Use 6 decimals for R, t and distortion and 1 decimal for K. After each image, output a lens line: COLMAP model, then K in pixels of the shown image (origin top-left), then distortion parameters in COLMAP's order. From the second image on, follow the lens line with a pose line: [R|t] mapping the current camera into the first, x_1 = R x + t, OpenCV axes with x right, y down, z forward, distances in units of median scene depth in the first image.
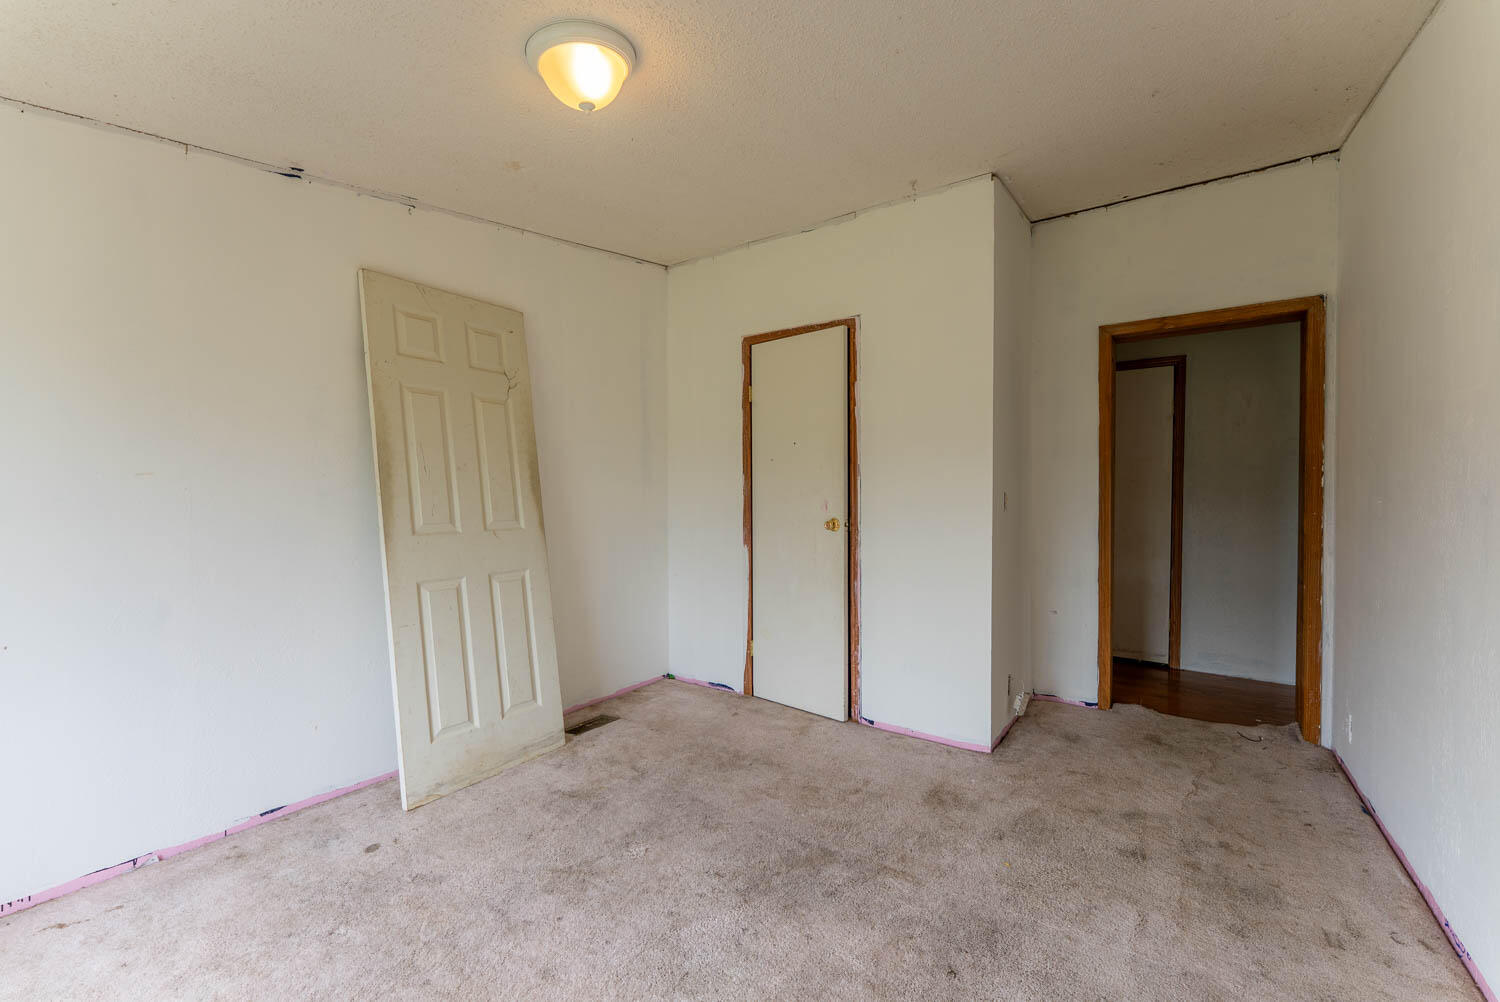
lens RADIAL K [[607.2, 0, 745.6], [0, 607.2, 503.7], [0, 0, 1]] dist [-0.000109, -0.000581]
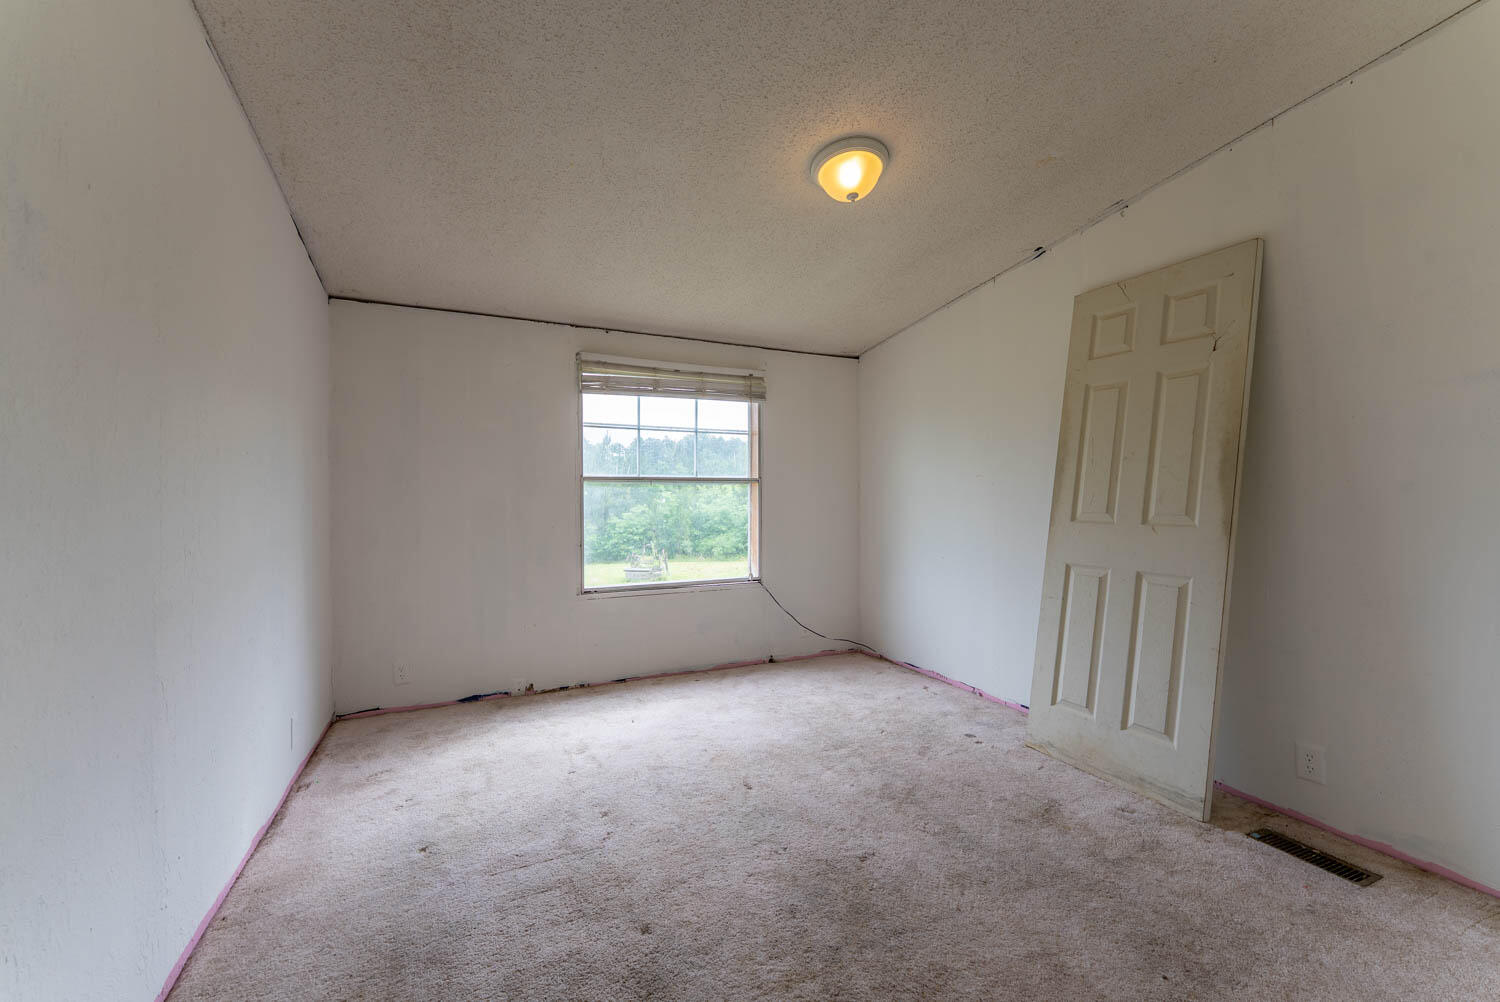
lens RADIAL K [[607.2, 0, 745.6], [0, 607.2, 503.7], [0, 0, 1]] dist [-0.000109, -0.000581]
pose [[-0.491546, 0.016732, -0.870691, 0.697546], [-0.011866, 0.999594, 0.025908, -0.003902], [0.870771, 0.023067, -0.491148, 0.986467]]
